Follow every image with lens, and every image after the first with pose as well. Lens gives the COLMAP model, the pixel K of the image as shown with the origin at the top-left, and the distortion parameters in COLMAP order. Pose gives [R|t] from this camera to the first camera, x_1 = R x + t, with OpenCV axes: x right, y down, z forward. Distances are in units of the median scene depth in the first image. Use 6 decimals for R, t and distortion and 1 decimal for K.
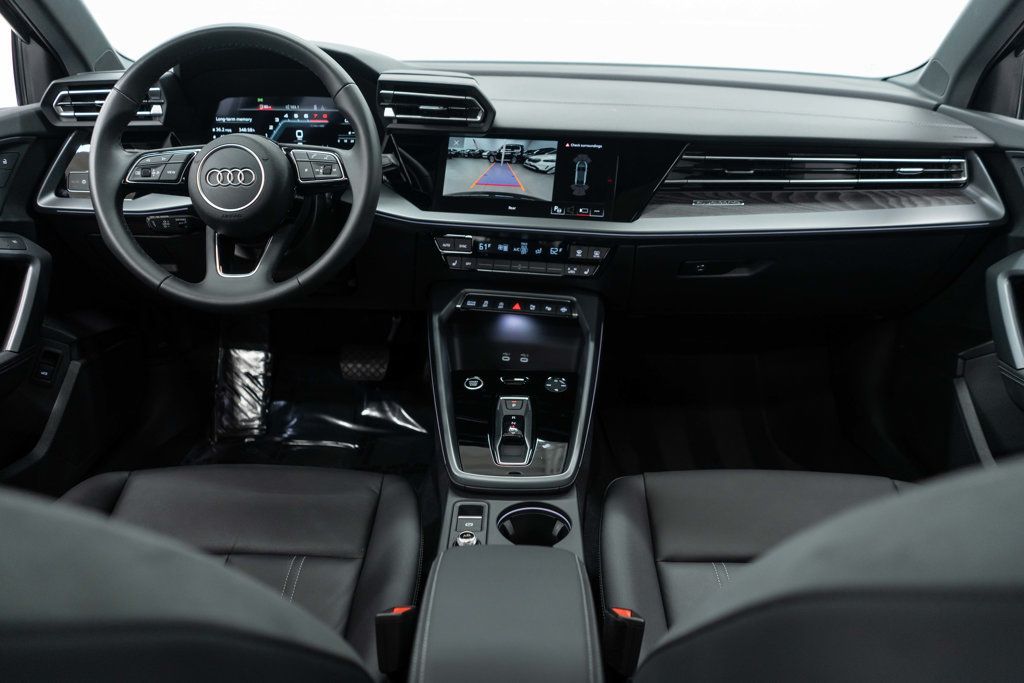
lens RADIAL K [[791.1, 0, 512.0], [0, 791.1, 342.0], [0, 0, 1]] dist [0.013470, -0.003129]
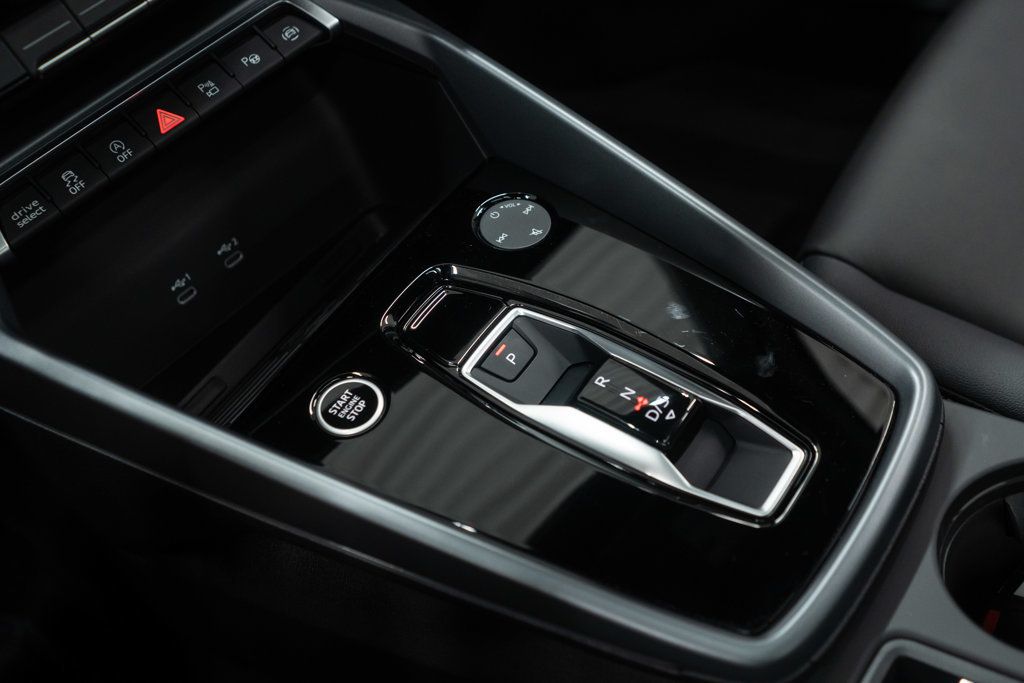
lens RADIAL K [[1218.6, 0, 512.2], [0, 1218.6, 339.3], [0, 0, 1]] dist [0.001168, 0.000000]
pose [[0.531290, -0.678239, 0.507664, -0.221221], [0.523064, 0.733989, 0.433202, -0.121397], [-0.666434, 0.035385, 0.744724, 0.649496]]
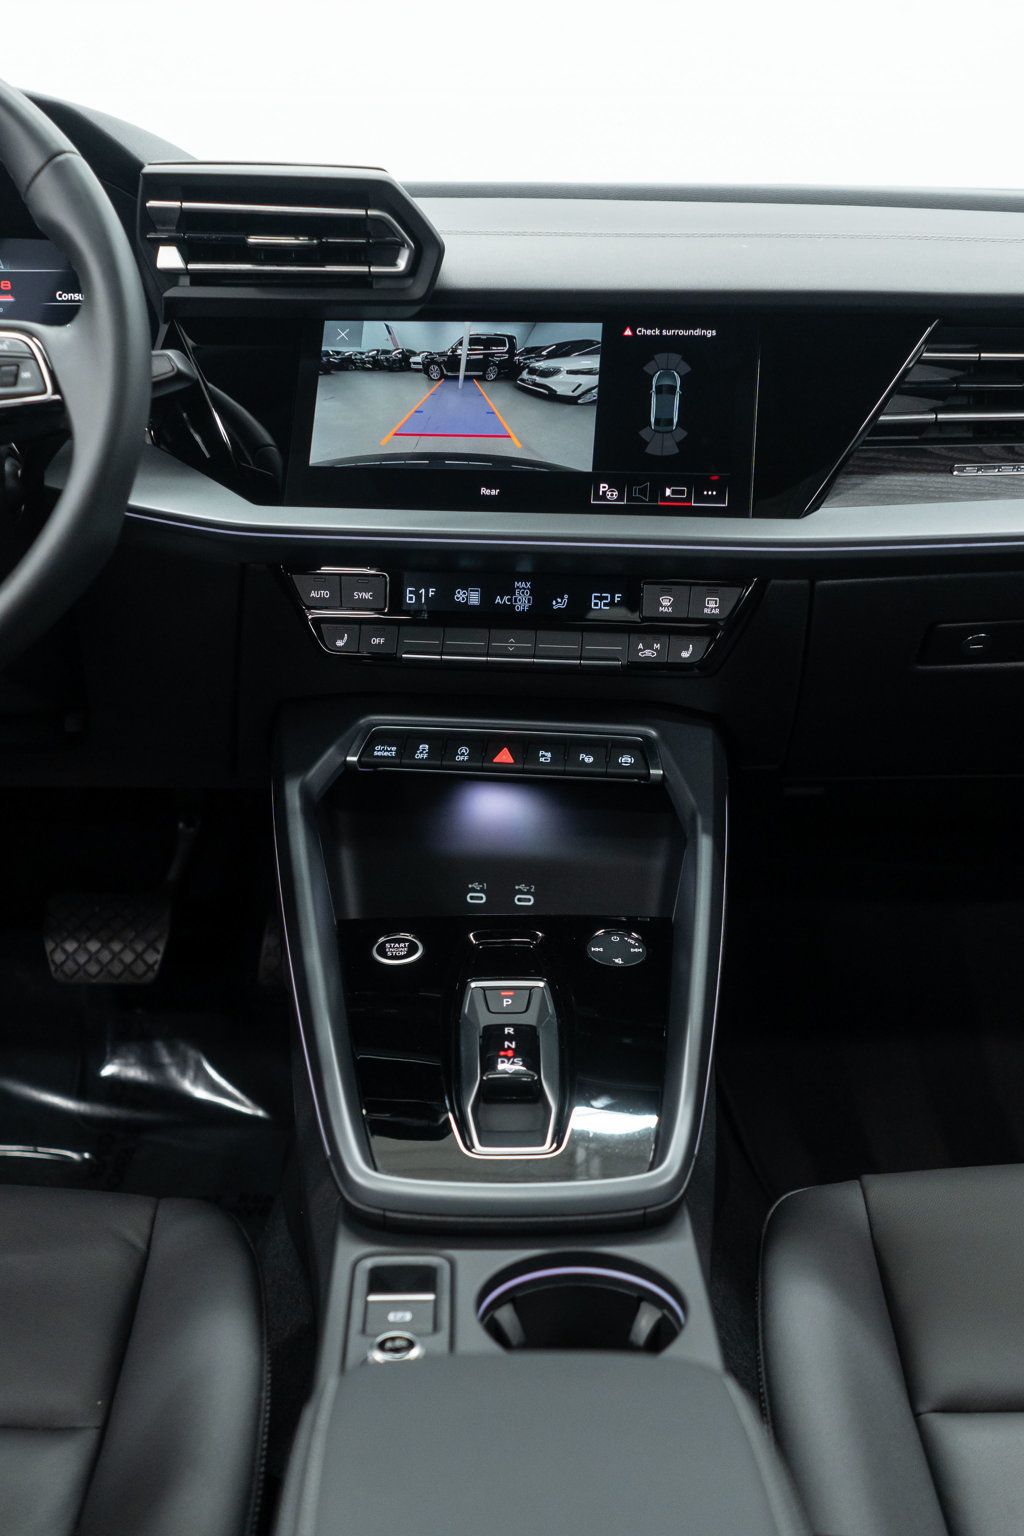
lens RADIAL K [[1827.8, 0, 508.0], [0, 1827.8, 767.0], [0, 0, 1]] dist [0.001168, 0.000000]
pose [[0.999326, -0.019772, 0.030927, -0.021385], [0.022985, 0.993968, -0.107236, 0.060913], [-0.028620, 0.107875, 0.993752, 0.127400]]
